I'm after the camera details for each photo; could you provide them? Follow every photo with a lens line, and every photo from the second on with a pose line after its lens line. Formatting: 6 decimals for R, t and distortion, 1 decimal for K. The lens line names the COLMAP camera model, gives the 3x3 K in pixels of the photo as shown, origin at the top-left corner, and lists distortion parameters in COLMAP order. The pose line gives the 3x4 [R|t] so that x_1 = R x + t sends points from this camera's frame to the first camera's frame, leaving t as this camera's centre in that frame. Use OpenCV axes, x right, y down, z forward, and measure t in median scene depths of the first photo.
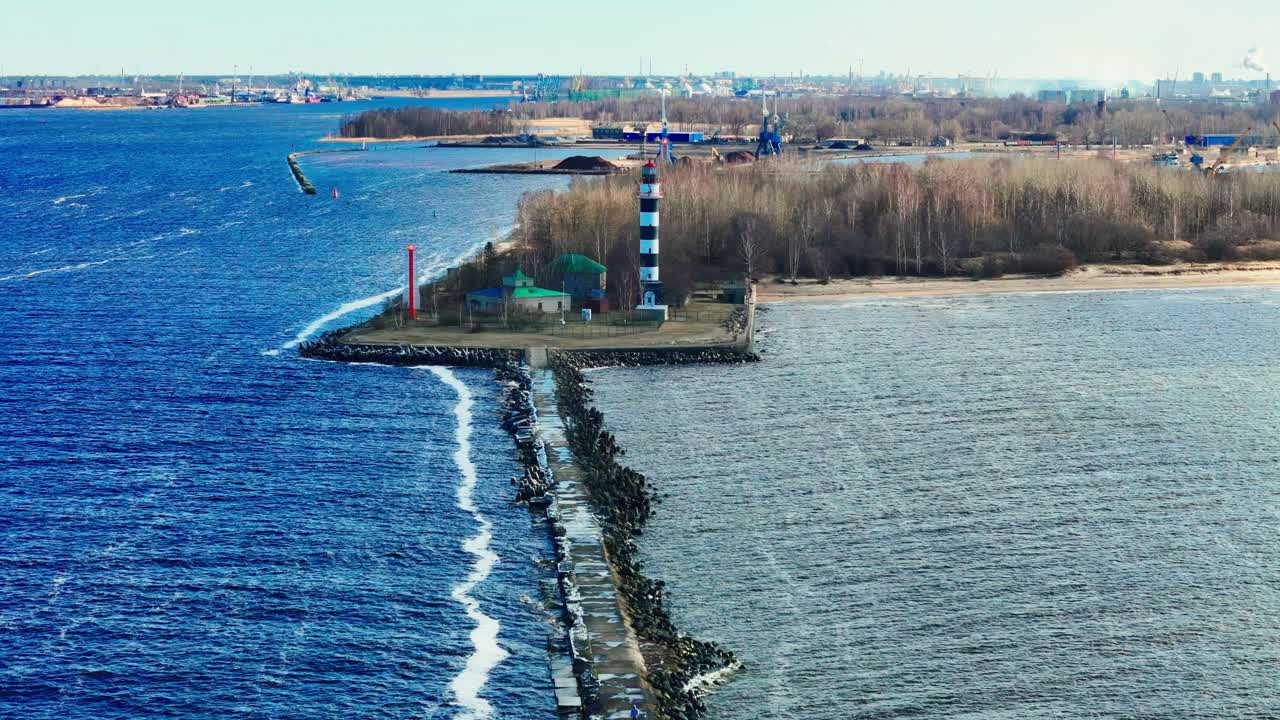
lens RADIAL K [[2616.0, 0, 640.0], [0, 2616.0, 360.0], [0, 0, 1]] dist [-0.158587, 0.441996]
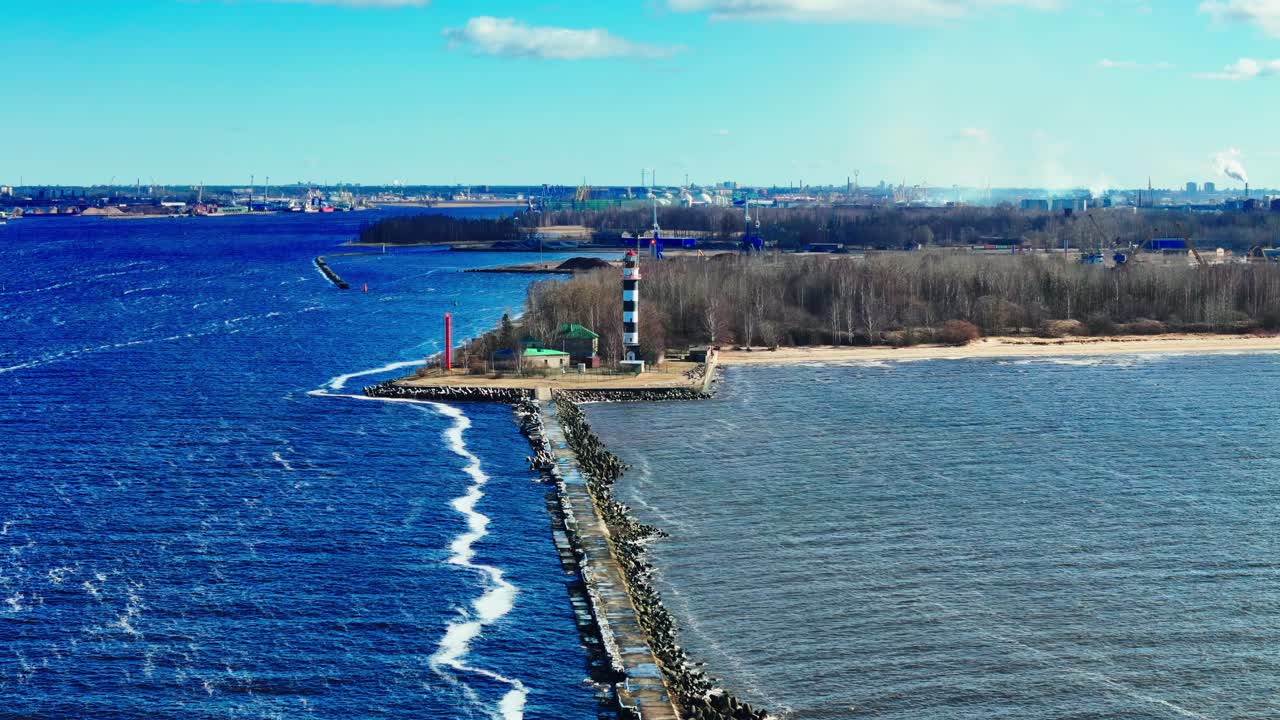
lens RADIAL K [[2616.0, 0, 640.0], [0, 2616.0, 360.0], [0, 0, 1]] dist [-0.158587, 0.441996]
pose [[0.999999, -0.000444, -0.001650, 0.007304], [0.000374, 0.999116, -0.042042, 0.022630], [0.001667, 0.042041, 0.999114, -0.203162]]
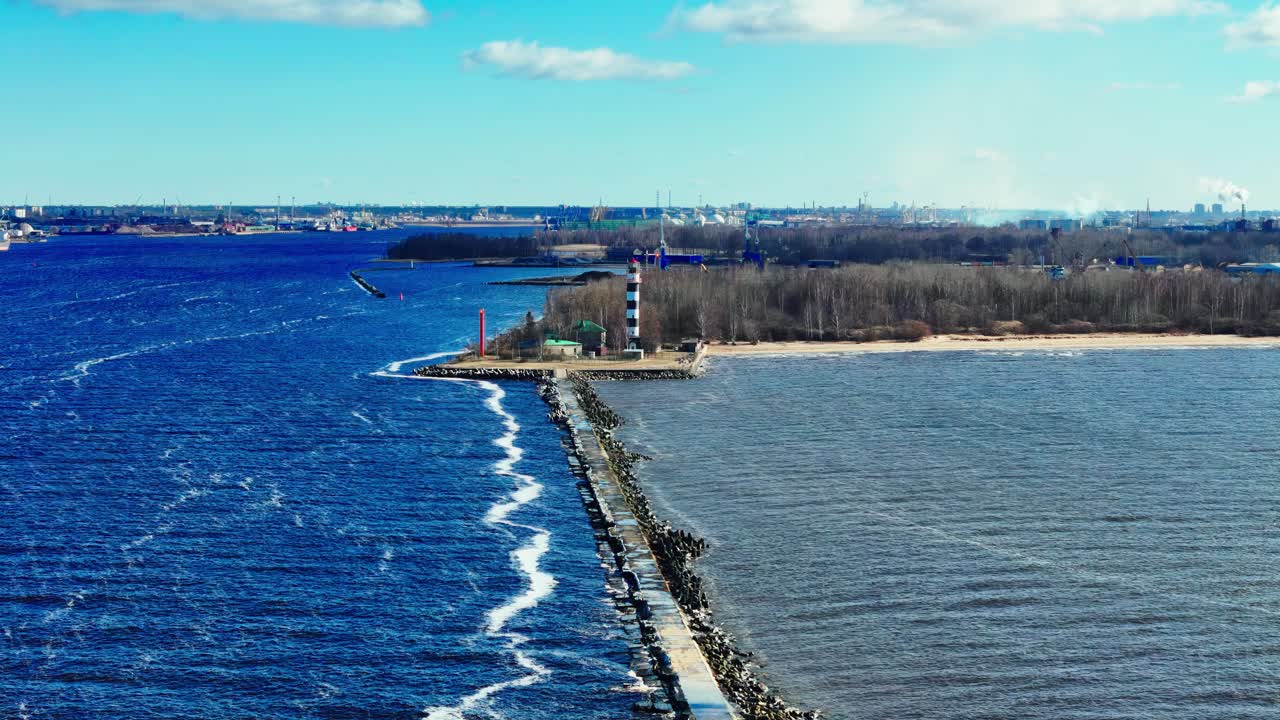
lens RADIAL K [[2616.0, 0, 640.0], [0, 2616.0, 360.0], [0, 0, 1]] dist [-0.158587, 0.441996]
pose [[0.999968, 0.001398, -0.007922, 0.014258], [-0.001793, 0.998747, -0.050005, 0.043529], [0.007842, 0.050017, 0.998718, -0.389041]]
